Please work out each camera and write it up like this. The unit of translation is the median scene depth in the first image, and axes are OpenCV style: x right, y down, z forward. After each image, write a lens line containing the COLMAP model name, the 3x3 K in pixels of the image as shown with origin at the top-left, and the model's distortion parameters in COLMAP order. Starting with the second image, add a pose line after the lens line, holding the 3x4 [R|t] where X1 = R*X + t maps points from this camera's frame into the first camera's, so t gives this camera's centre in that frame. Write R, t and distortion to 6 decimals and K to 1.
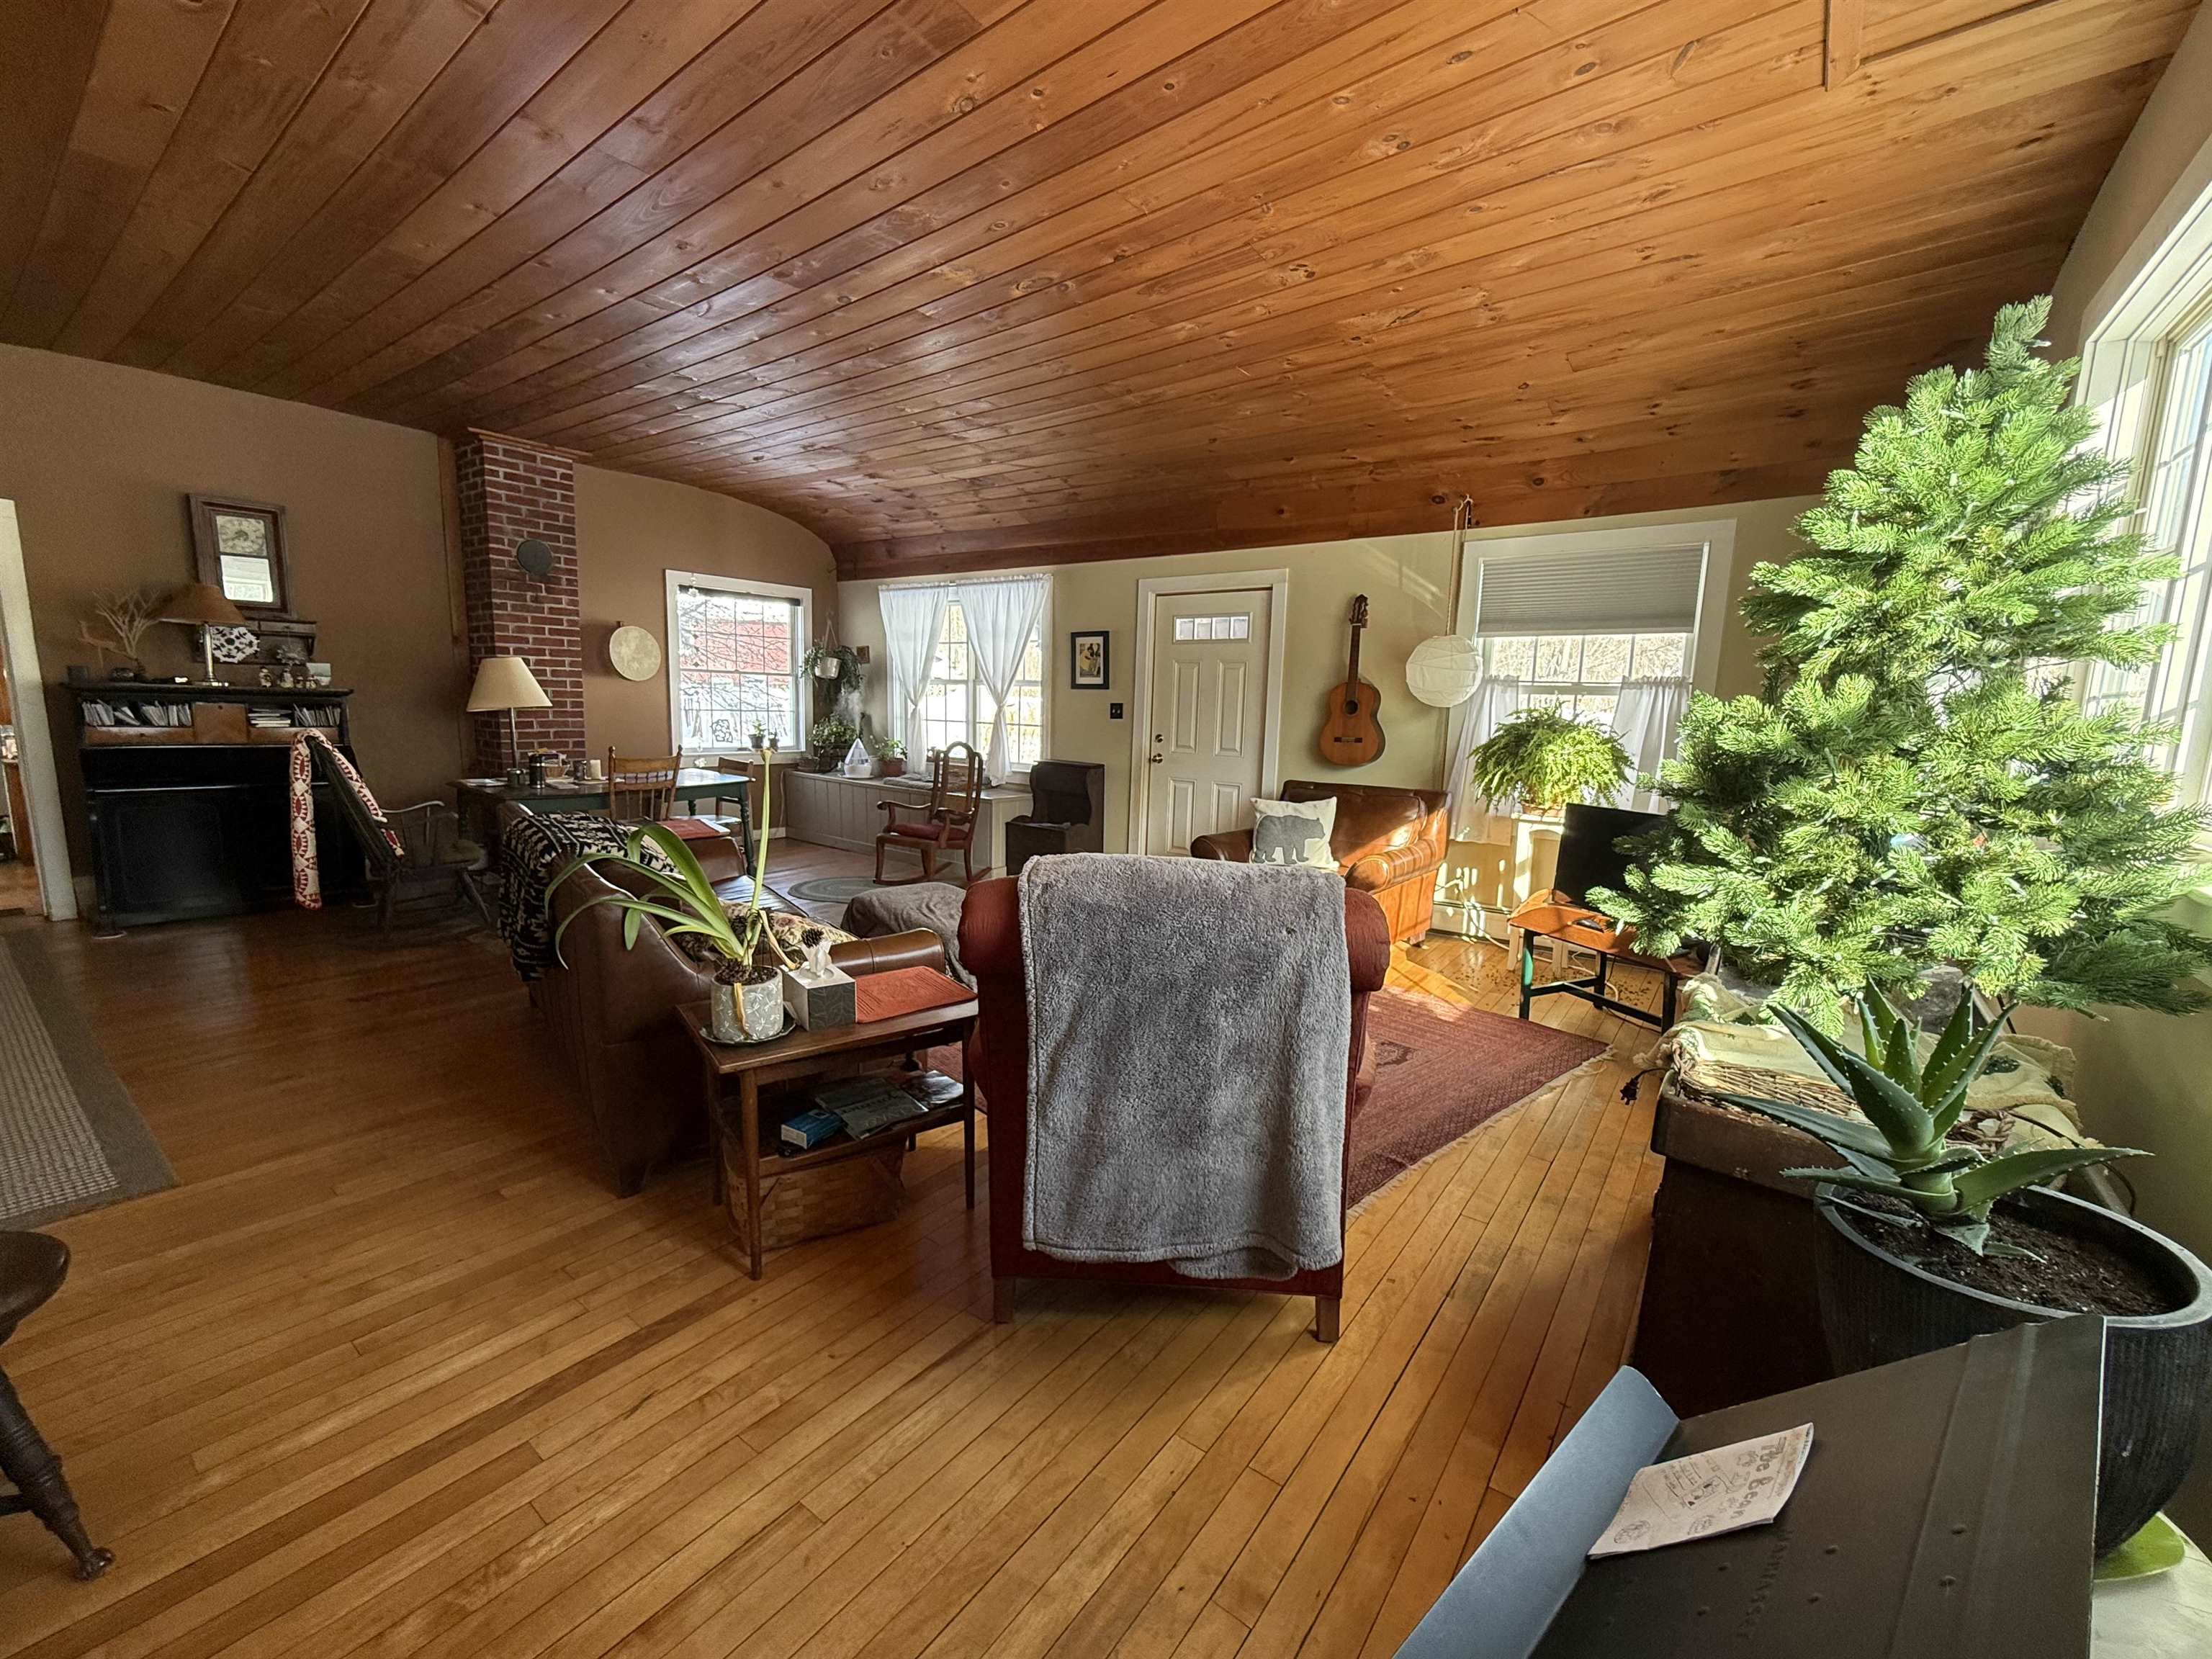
lens RADIAL K [[892.4, 0, 1098.0], [0, 892.4, 826.8], [0, 0, 1]] dist [0.000096, -0.000311]
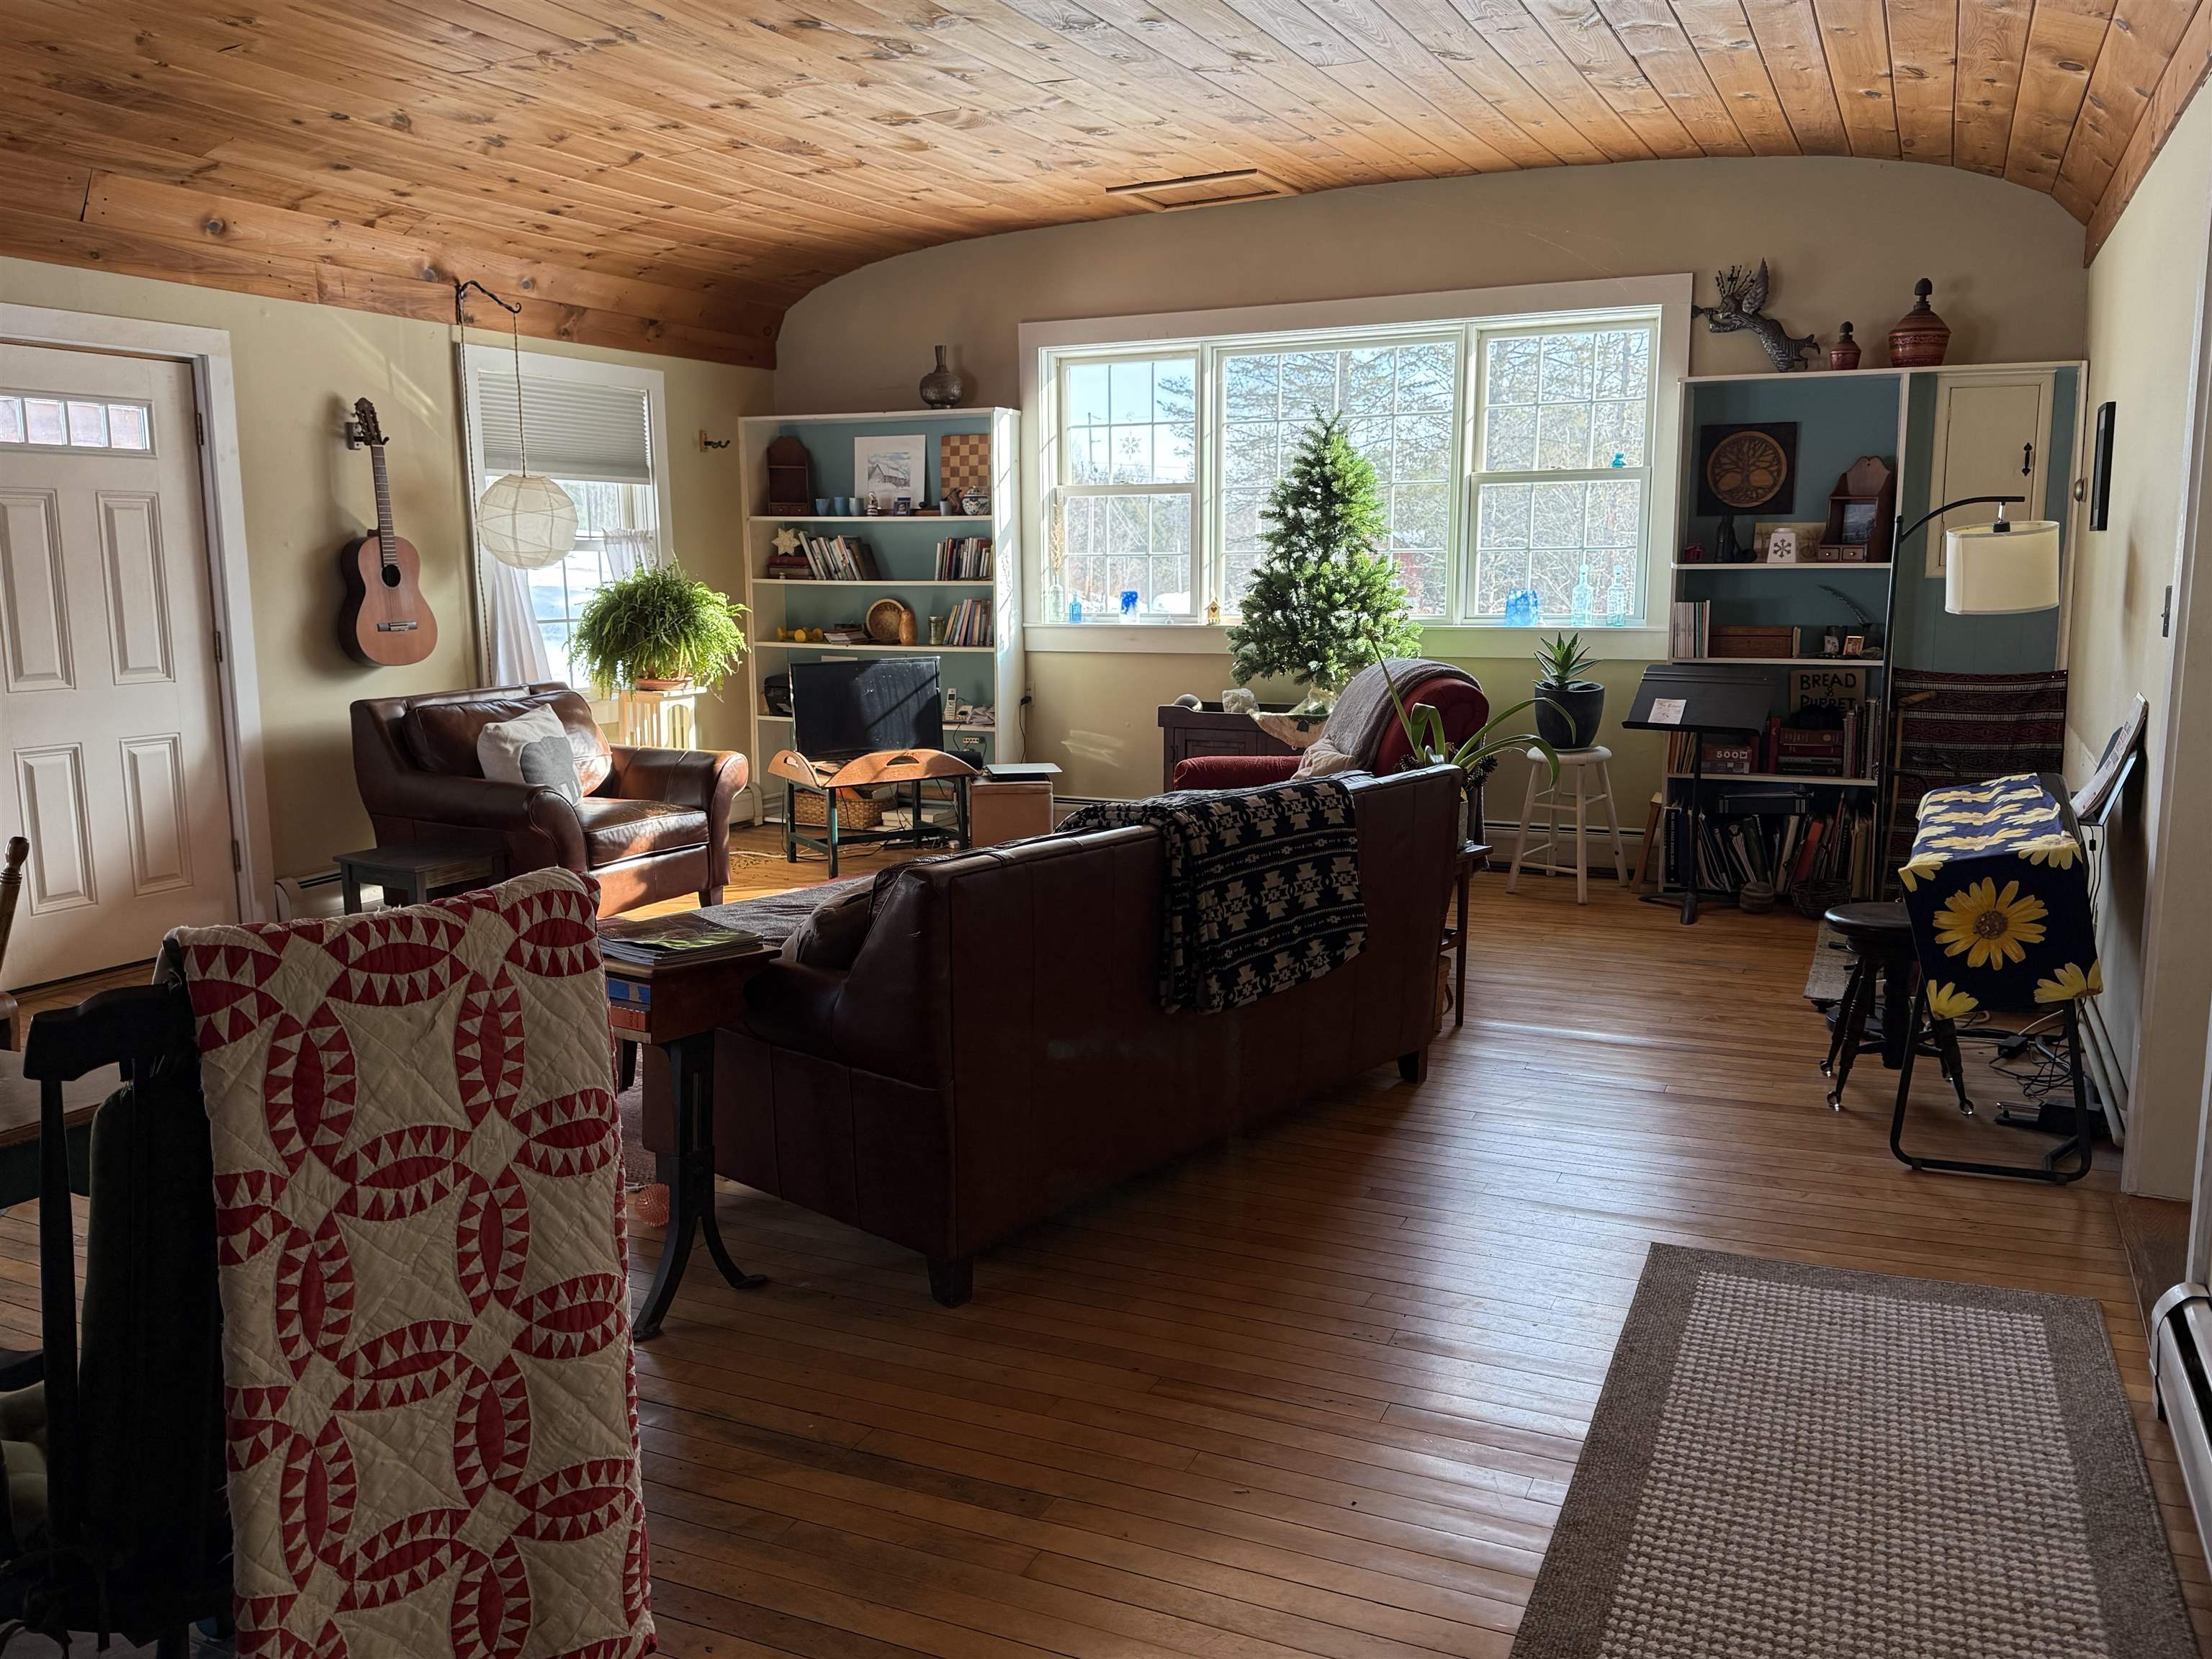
lens RADIAL K [[1741.1, 0, 1102.7], [0, 1741.1, 842.8], [0, 0, 1]] dist [0.057950, -0.078948]
pose [[-0.218384, -0.182741, 0.958600, -0.924989], [0.135456, 0.967125, 0.215225, -0.130441], [-0.966416, 0.176850, -0.186452, 0.667070]]
